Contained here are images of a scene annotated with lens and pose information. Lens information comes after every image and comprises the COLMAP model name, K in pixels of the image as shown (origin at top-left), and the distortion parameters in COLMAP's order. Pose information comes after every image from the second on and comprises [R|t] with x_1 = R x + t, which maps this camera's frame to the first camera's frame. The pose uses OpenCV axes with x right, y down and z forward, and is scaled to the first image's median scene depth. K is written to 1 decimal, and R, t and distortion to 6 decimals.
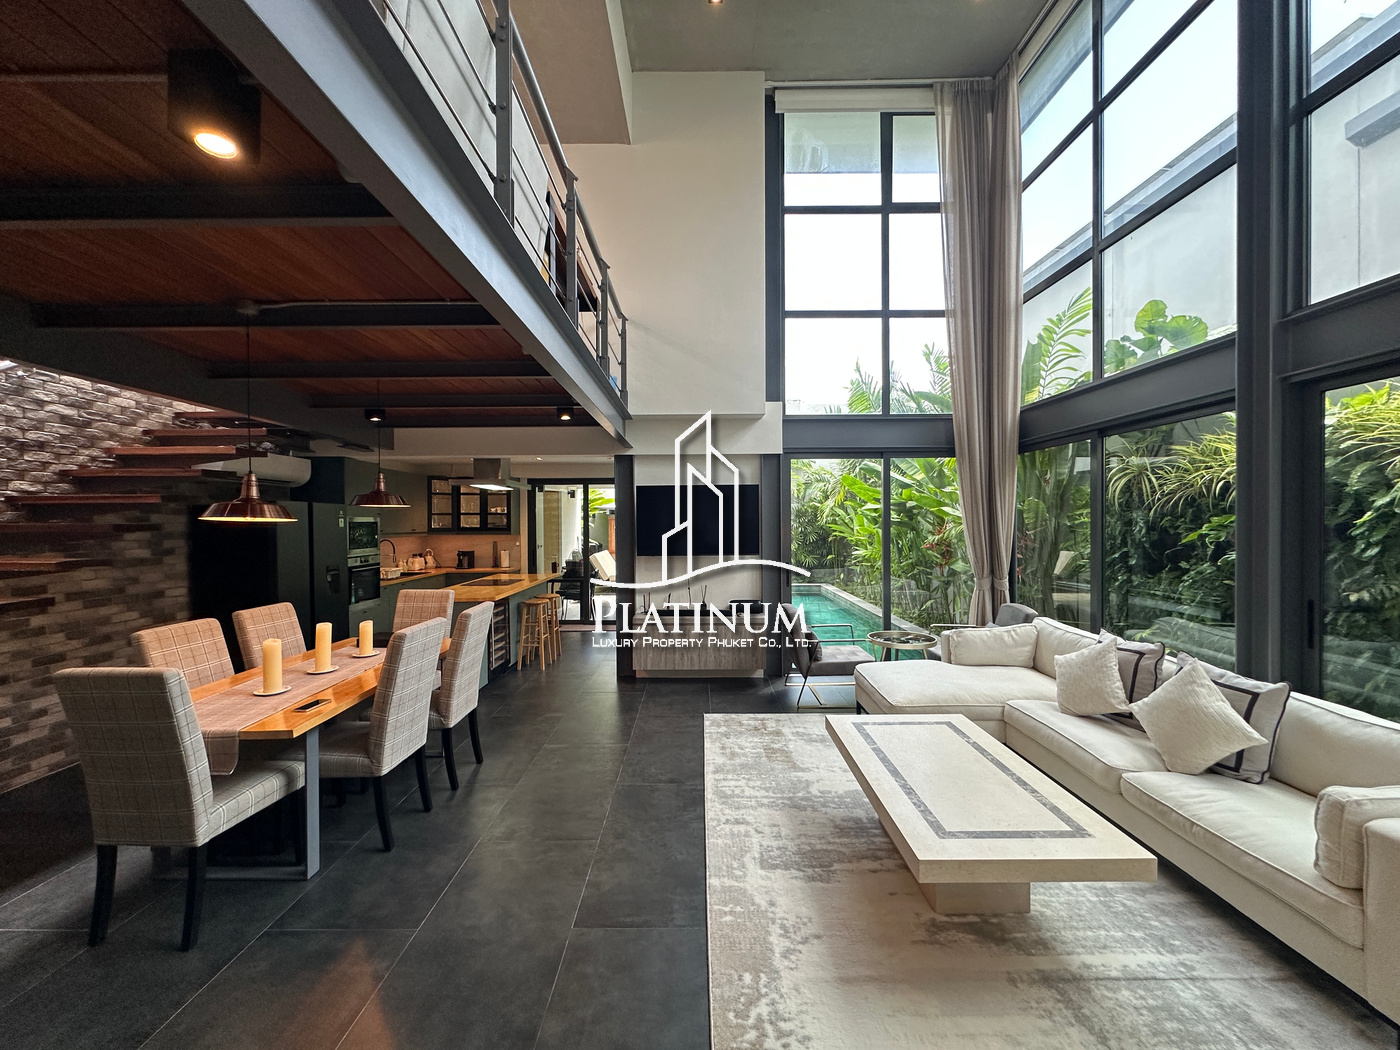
lens RADIAL K [[557.2, 0, 697.9], [0, 557.2, 526.3], [0, 0, 1]] dist [-0.000836, 0.000101]
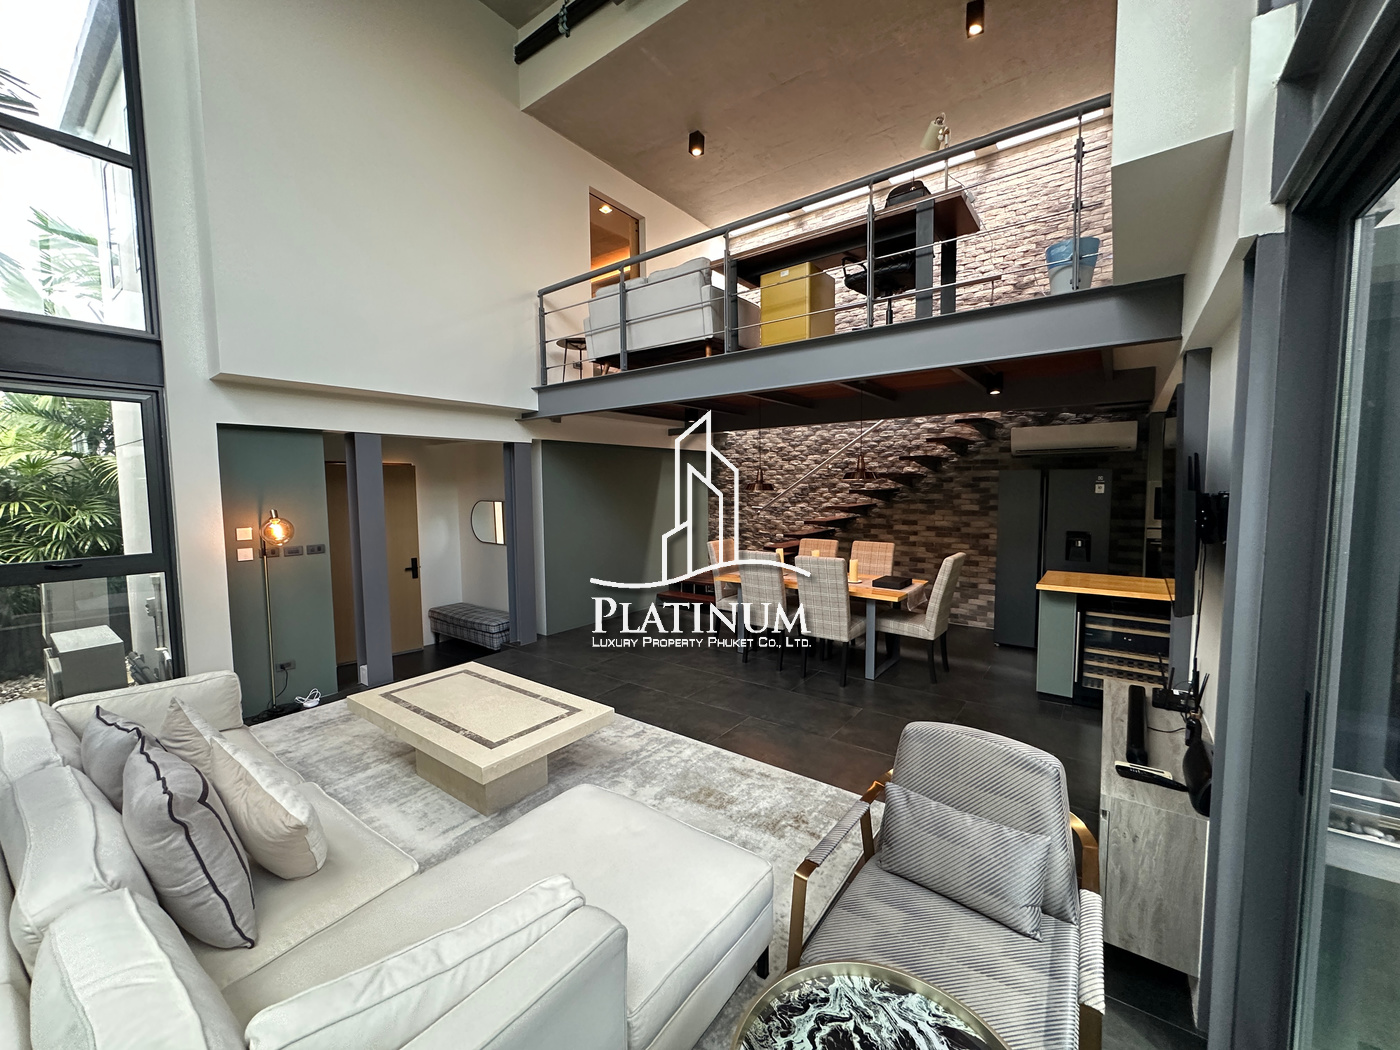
lens RADIAL K [[557.2, 0, 696.9], [0, 557.2, 522.8], [0, 0, 1]] dist [-0.000836, 0.000101]
pose [[-0.599875, 0.066219, -0.797349, 0.811015], [0.006137, 0.996921, 0.078176, -0.040834], [0.800070, 0.042002, -0.598434, 1.544314]]
